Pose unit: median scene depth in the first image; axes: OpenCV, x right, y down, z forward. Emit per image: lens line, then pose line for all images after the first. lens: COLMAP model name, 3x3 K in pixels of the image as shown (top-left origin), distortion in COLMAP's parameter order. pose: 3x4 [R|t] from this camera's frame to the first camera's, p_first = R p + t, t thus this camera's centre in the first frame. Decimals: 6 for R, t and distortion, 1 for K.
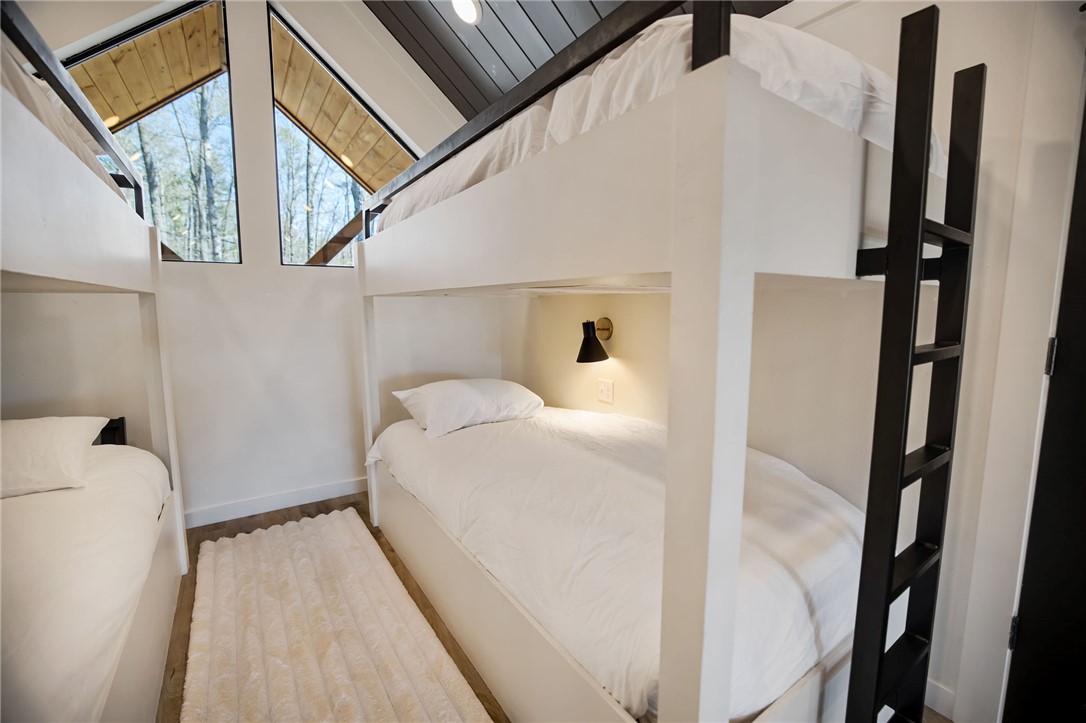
lens RADIAL K [[462.2, 0, 542.1], [0, 462.2, 355.6], [0, 0, 1]] dist [-0.053595, 0.019113]
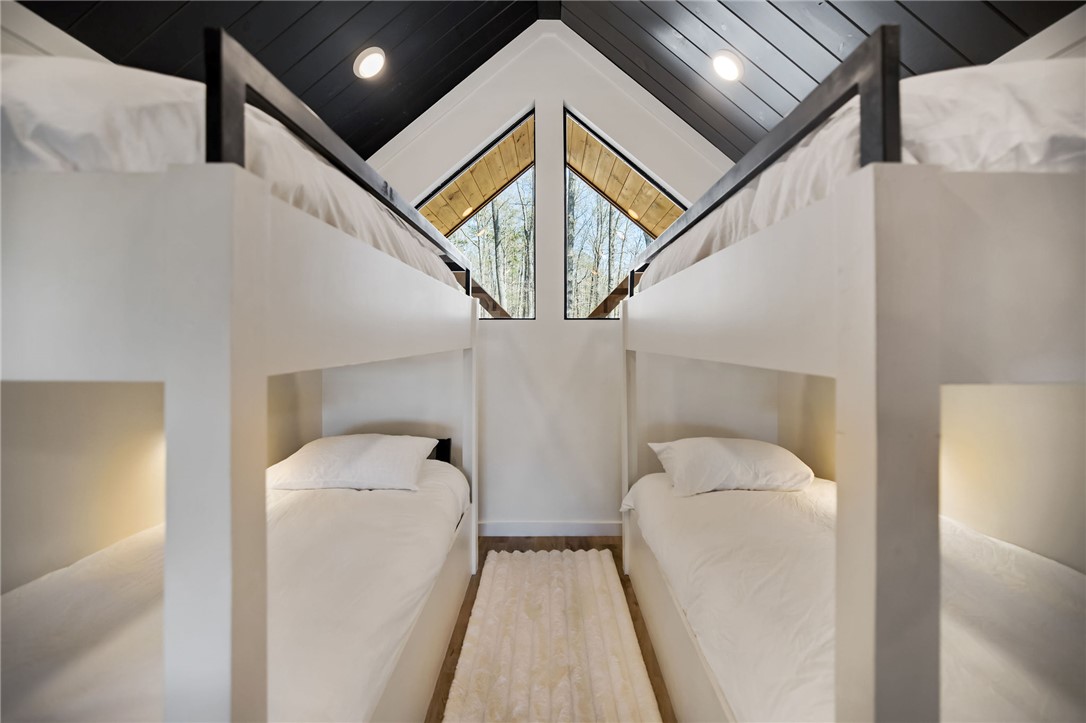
lens RADIAL K [[485.4, 0, 548.0], [0, 485.4, 329.0], [0, 0, 1]] dist [-0.035179, 0.000120]
pose [[0.824081, -0.009093, -0.566399, 0.110814], [-0.062864, 0.992227, -0.107393, -0.045884], [0.562973, 0.124107, 0.817104, -0.043624]]
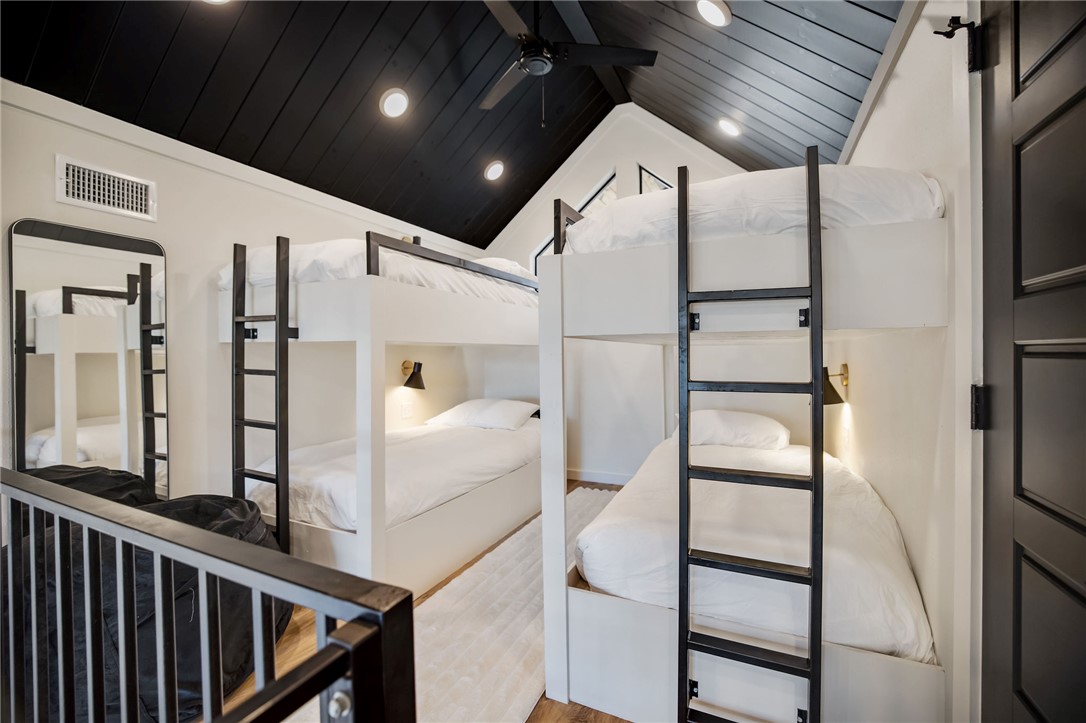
lens RADIAL K [[462.2, 0, 542.1], [0, 462.2, 355.6], [0, 0, 1]] dist [-0.053595, 0.019113]
pose [[0.500643, -0.000458, -0.865654, 0.722530], [-0.089690, 0.994590, -0.052397, 0.012697], [0.860995, 0.103873, 0.497894, -0.074632]]
